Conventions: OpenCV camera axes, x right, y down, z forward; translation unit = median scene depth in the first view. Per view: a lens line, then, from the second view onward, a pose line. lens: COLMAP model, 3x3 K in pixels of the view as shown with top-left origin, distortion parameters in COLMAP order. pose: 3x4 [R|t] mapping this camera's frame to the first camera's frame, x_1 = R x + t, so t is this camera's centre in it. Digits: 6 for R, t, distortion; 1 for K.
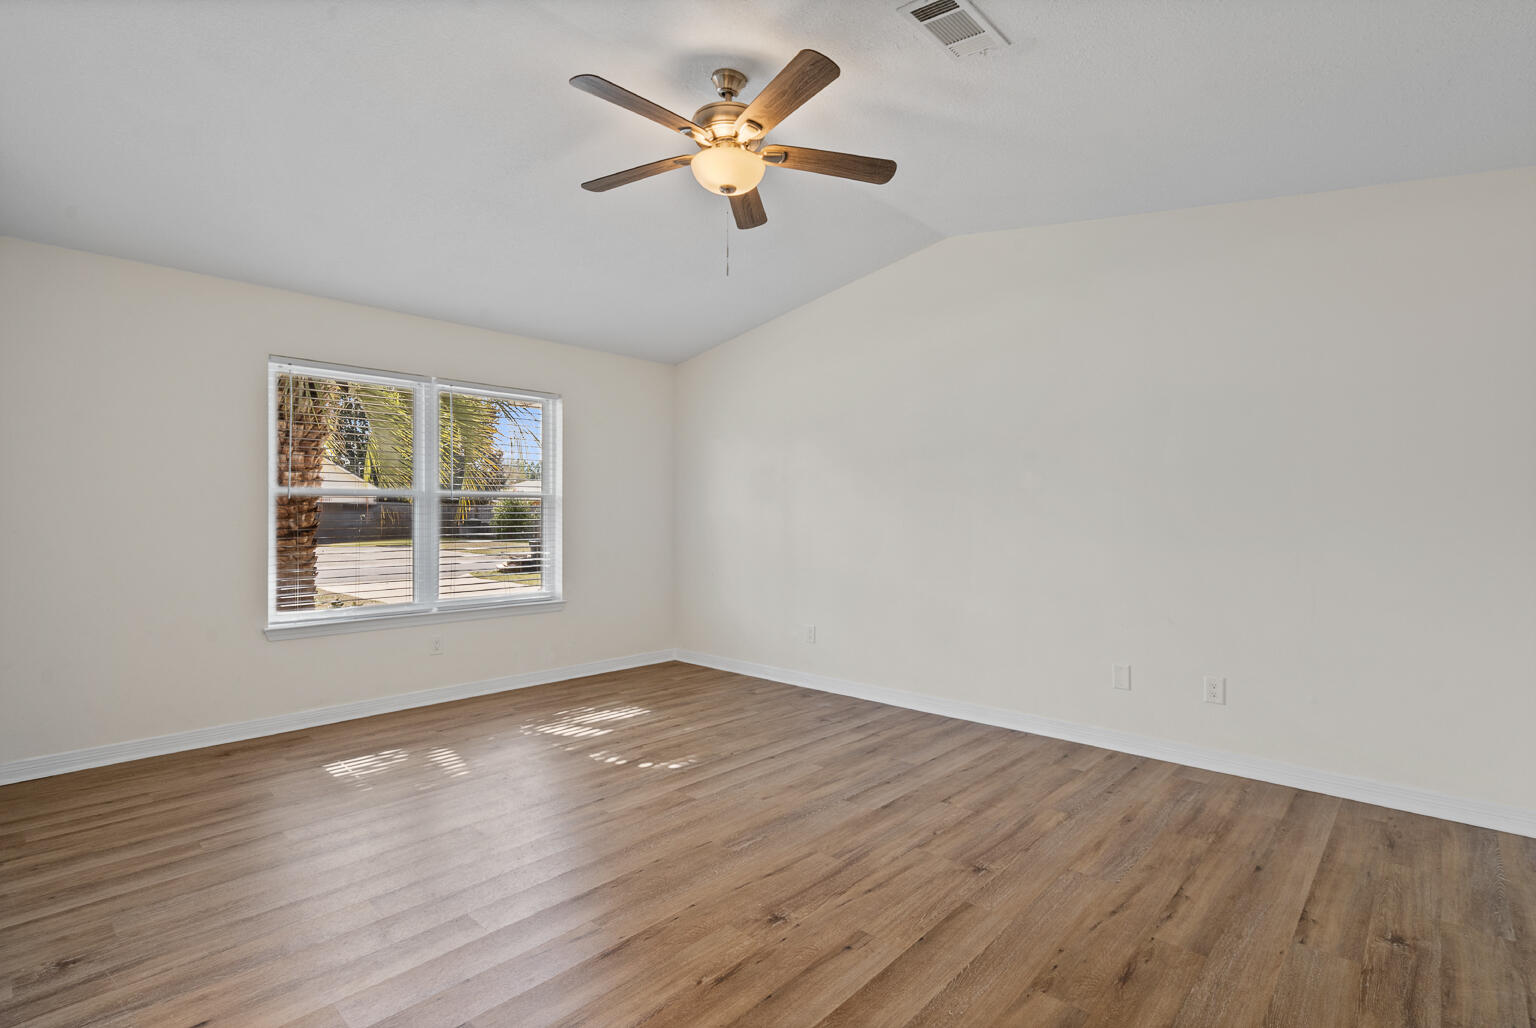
lens RADIAL K [[725.7, 0, 761.8], [0, 725.7, 512.0], [0, 0, 1]] dist [-0.009639, 0.003050]
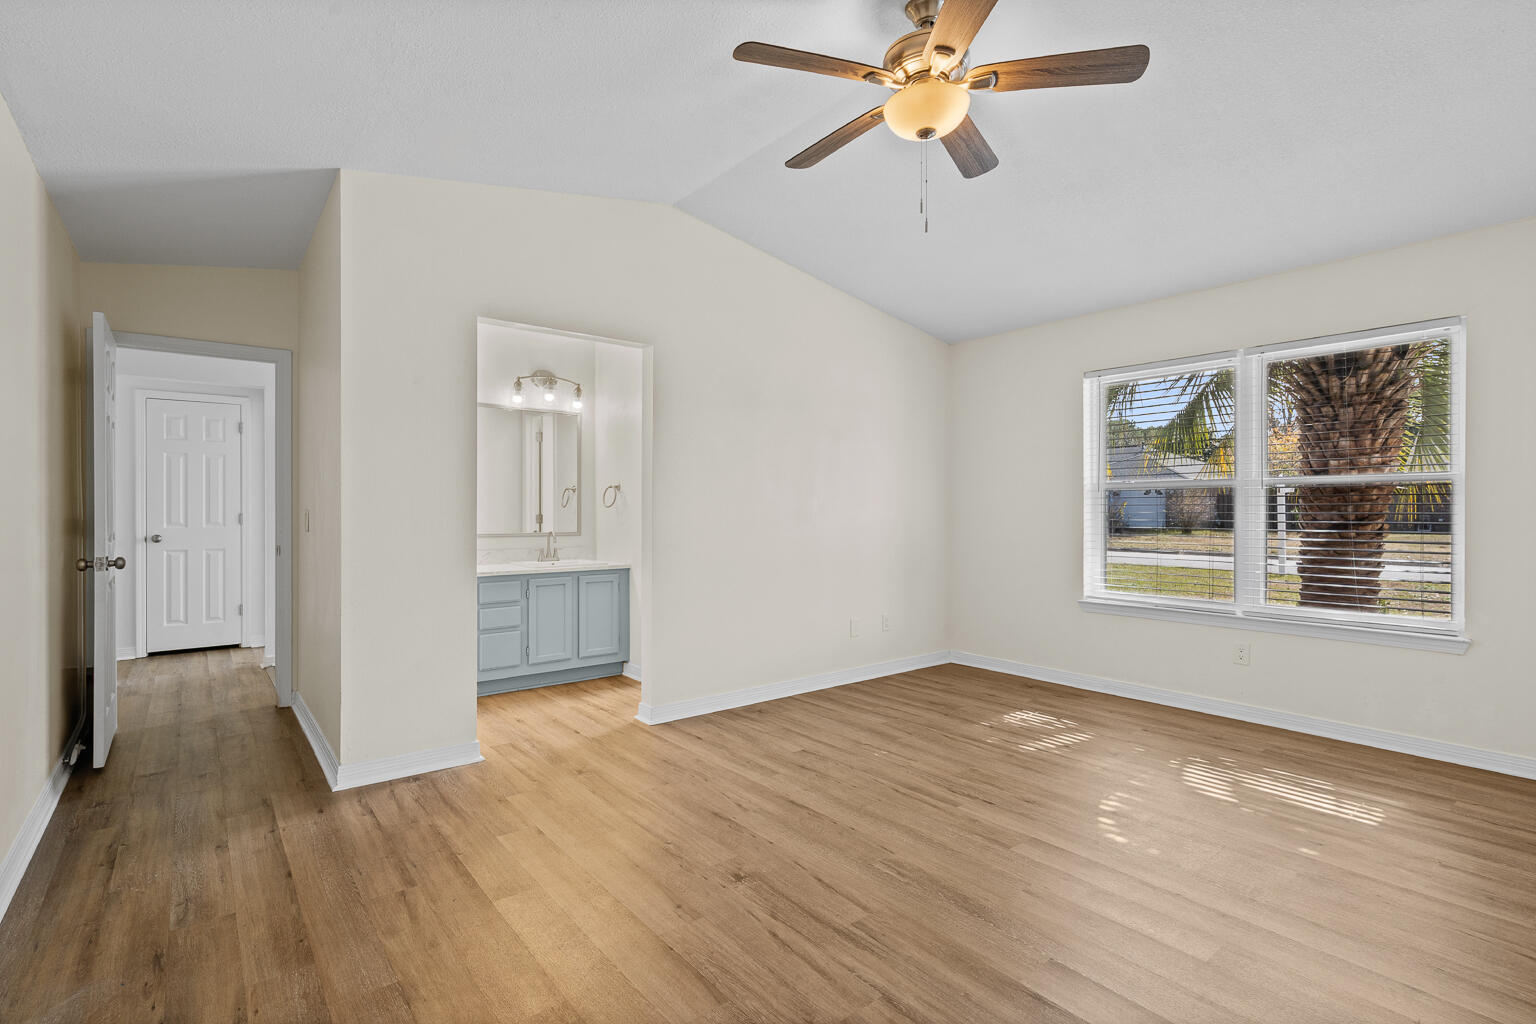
lens RADIAL K [[725.7, 0, 765.6], [0, 725.7, 514.6], [0, 0, 1]] dist [-0.009639, 0.003050]
pose [[-0.144471, 0.010389, -0.989454, 0.616621], [0.006012, 0.999936, 0.009621, 0.002789], [0.989491, -0.004559, -0.144524, 0.680571]]
